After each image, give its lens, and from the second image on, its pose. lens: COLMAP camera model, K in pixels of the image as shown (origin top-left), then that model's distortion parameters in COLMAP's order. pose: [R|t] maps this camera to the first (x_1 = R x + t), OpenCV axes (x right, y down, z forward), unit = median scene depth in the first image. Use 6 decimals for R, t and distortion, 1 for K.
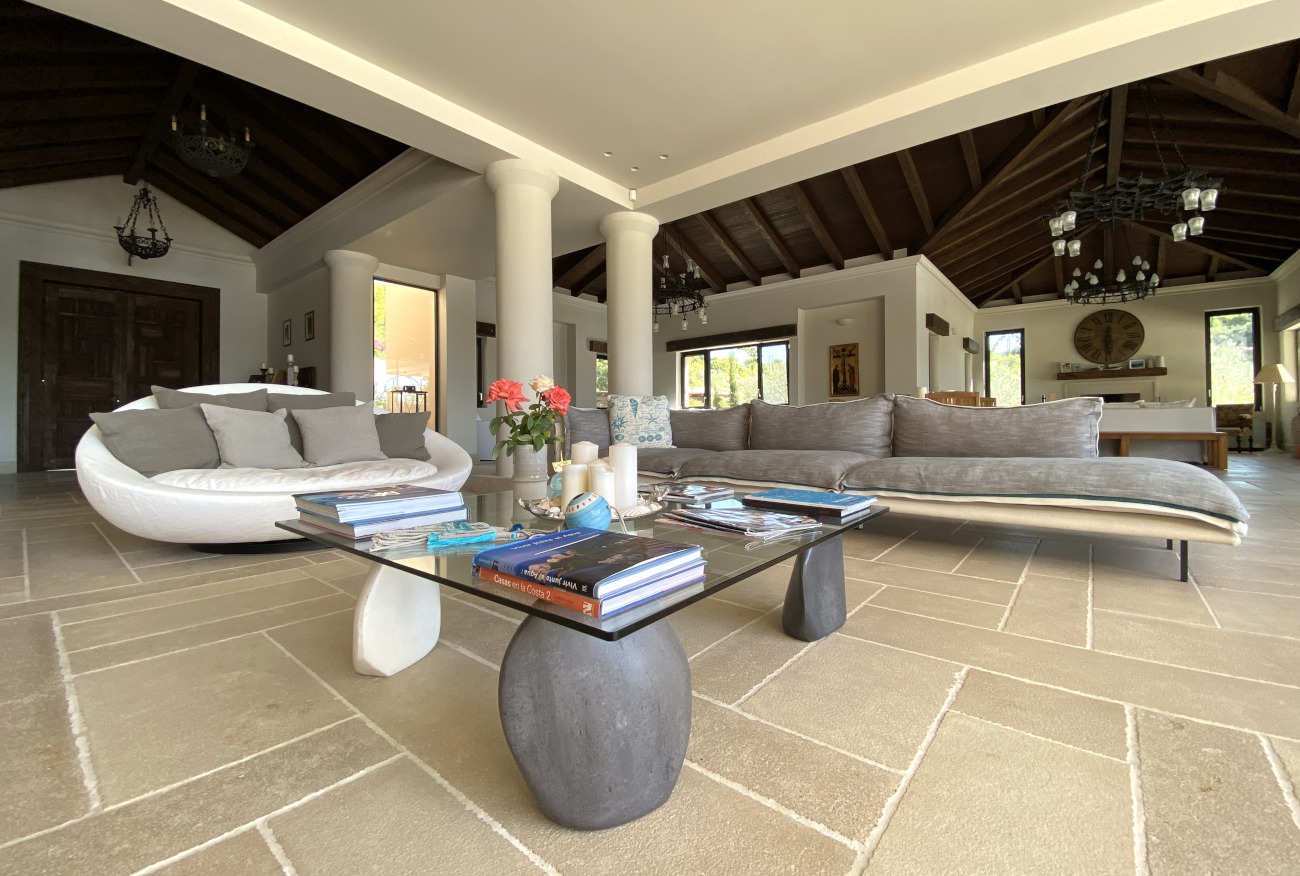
lens RADIAL K [[533.0, 0, 648.8], [0, 533.0, 414.5], [0, 0, 1]] dist [0.005245, -0.010938]
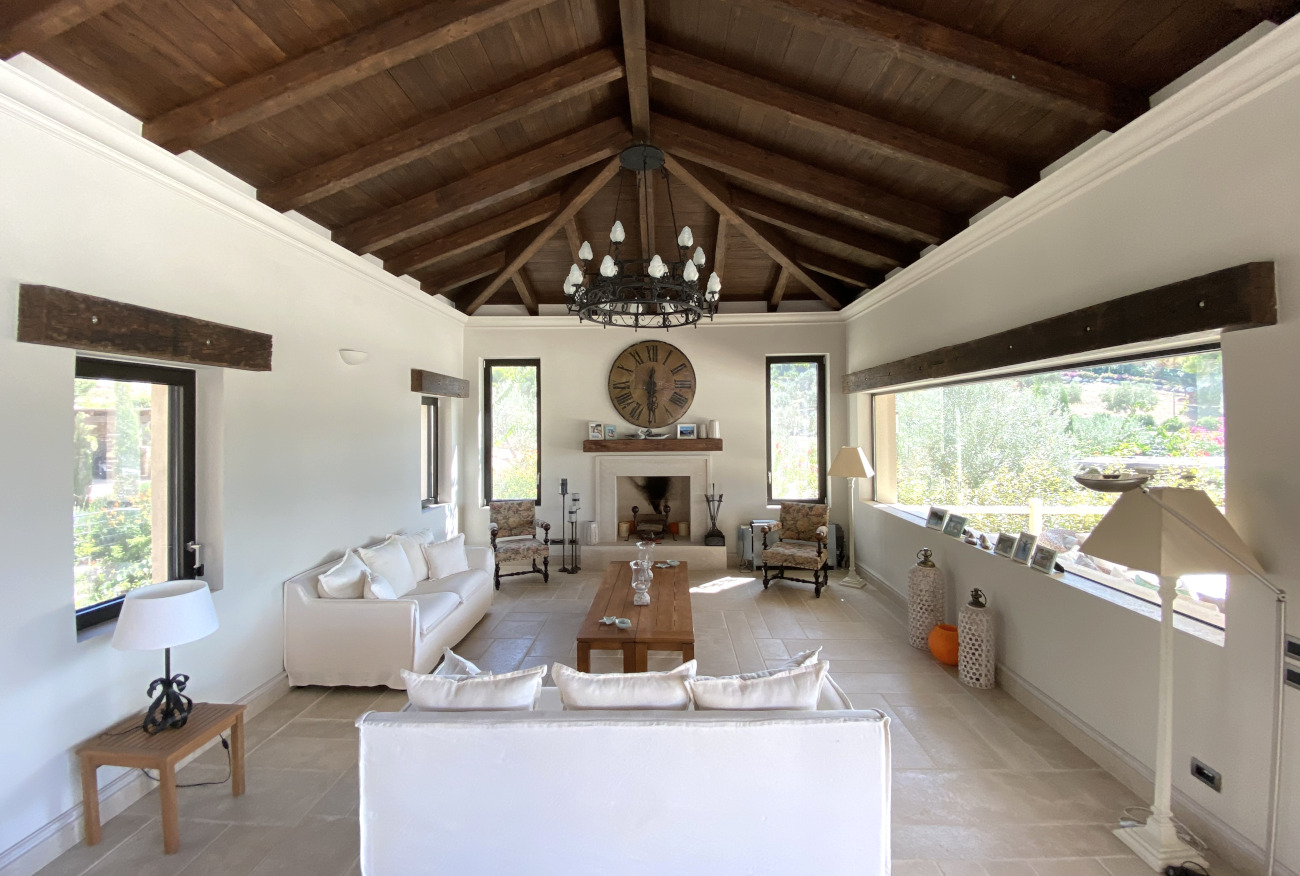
lens RADIAL K [[533.0, 0, 645.0], [0, 533.0, 424.8], [0, 0, 1]] dist [0.005245, -0.010938]
pose [[0.792503, -0.001316, 0.609867, 0.479136], [-0.006853, 0.999915, 0.011064, -0.105443], [-0.609830, -0.012947, 0.792427, 0.513039]]
